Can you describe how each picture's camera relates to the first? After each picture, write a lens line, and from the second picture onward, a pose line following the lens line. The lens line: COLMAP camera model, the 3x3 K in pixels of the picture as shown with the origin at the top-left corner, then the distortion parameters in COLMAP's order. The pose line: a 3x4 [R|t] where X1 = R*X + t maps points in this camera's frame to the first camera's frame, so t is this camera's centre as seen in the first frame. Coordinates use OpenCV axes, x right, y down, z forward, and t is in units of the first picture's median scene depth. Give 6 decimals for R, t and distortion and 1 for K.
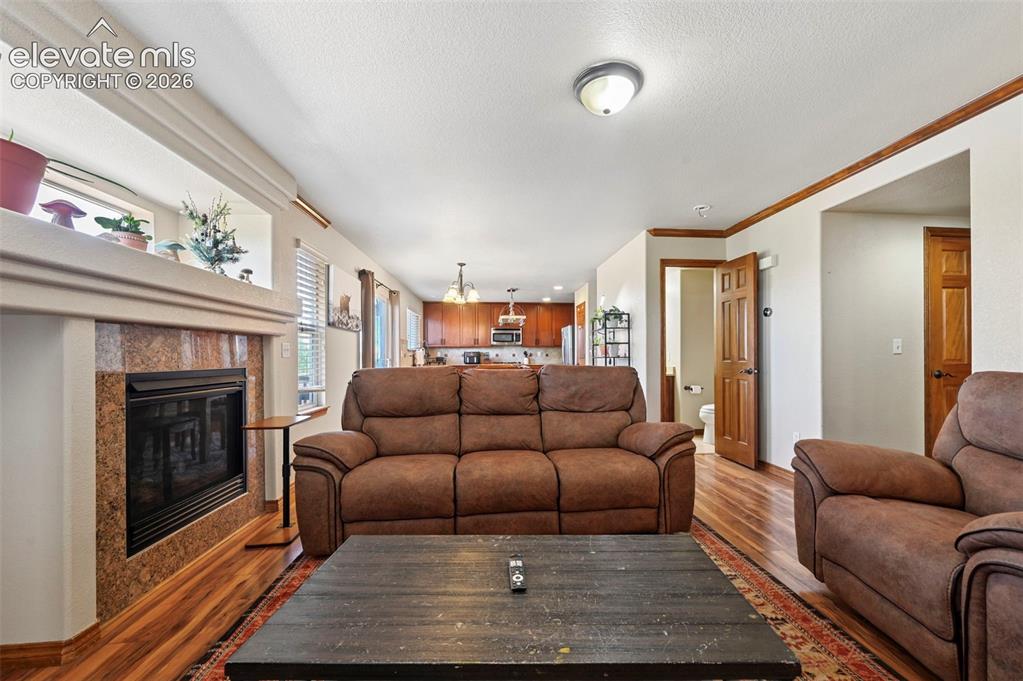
lens RADIAL K [[407.2, 0, 527.6], [0, 407.2, 356.4], [0, 0, 1]] dist [-0.002240, 0.000160]
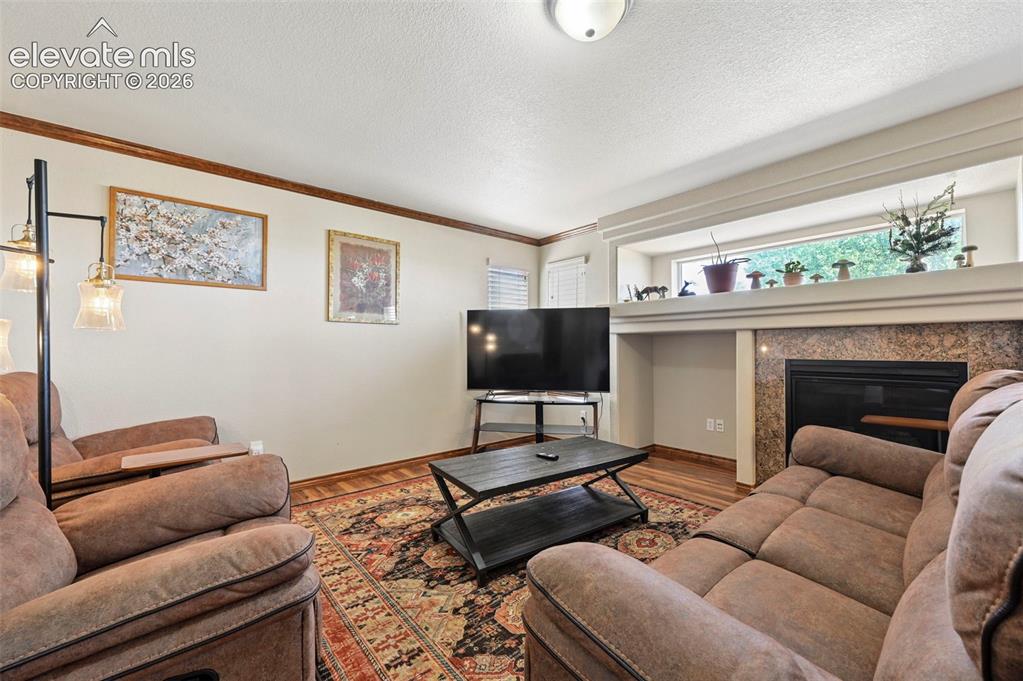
lens RADIAL K [[407.2, 0, 537.8], [0, 407.2, 343.4], [0, 0, 1]] dist [-0.002240, 0.000160]
pose [[-0.803926, 0.000358, -0.594730, 0.531294], [0.006114, 0.999952, -0.007663, -0.010620], [0.594698, -0.009797, -0.803889, 1.128986]]
